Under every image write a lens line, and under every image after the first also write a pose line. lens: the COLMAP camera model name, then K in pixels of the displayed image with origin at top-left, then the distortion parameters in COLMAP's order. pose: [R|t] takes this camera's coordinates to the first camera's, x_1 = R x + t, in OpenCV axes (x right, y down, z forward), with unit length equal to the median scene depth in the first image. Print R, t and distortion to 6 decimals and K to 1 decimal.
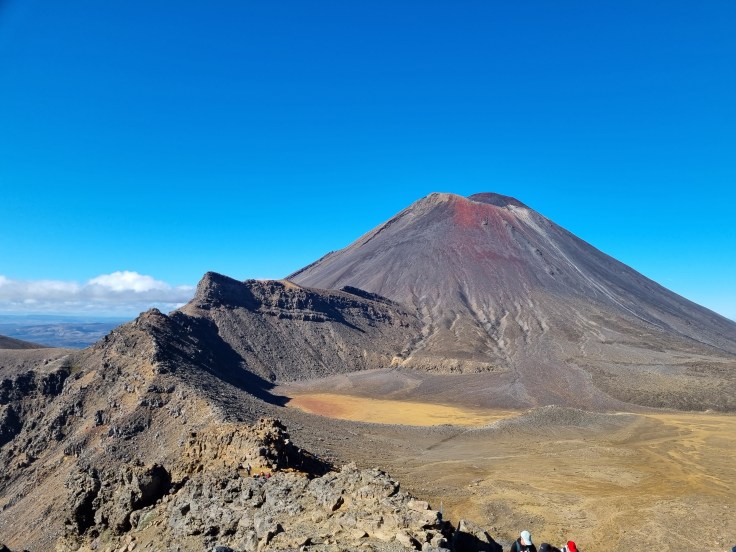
lens RADIAL K [[593.3, 0, 366.9], [0, 593.3, 277.3], [0, 0, 1]] dist [0.065473, -0.007568]
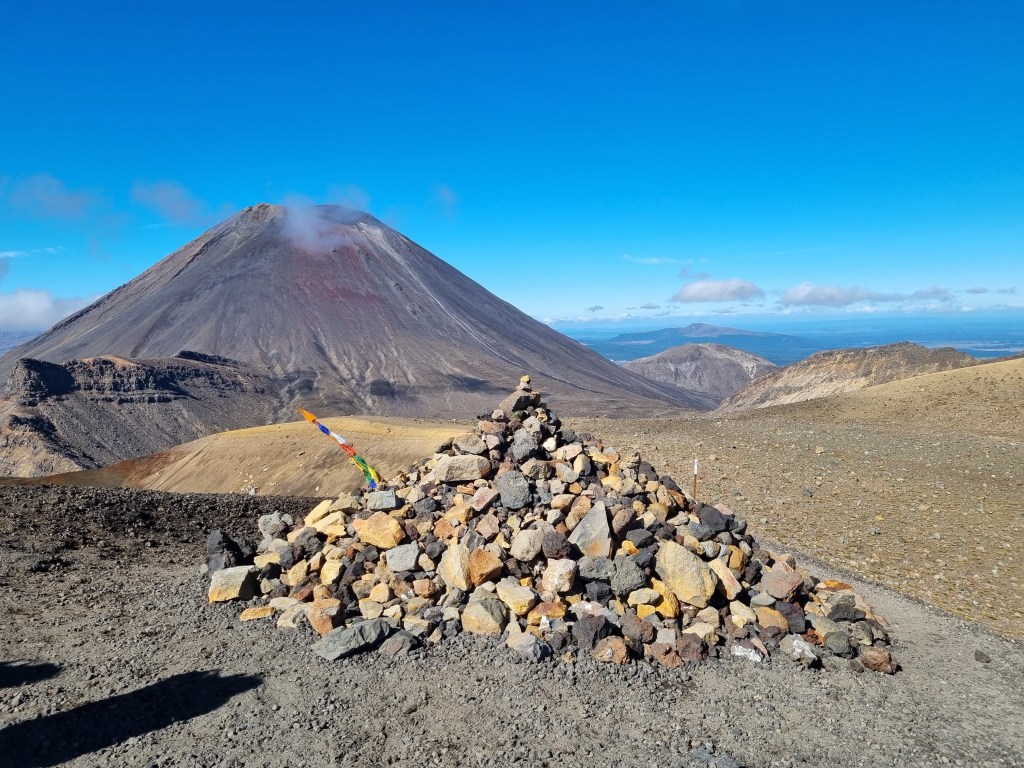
lens RADIAL K [[825.5, 0, 511.2], [0, 825.5, 384.1], [0, 0, 1]] dist [0.065473, -0.007568]
pose [[0.911828, -0.091303, 0.400292, -0.078436], [0.039375, 0.989913, 0.136097, -0.073424], [-0.408680, -0.108336, 0.906225, -0.241797]]
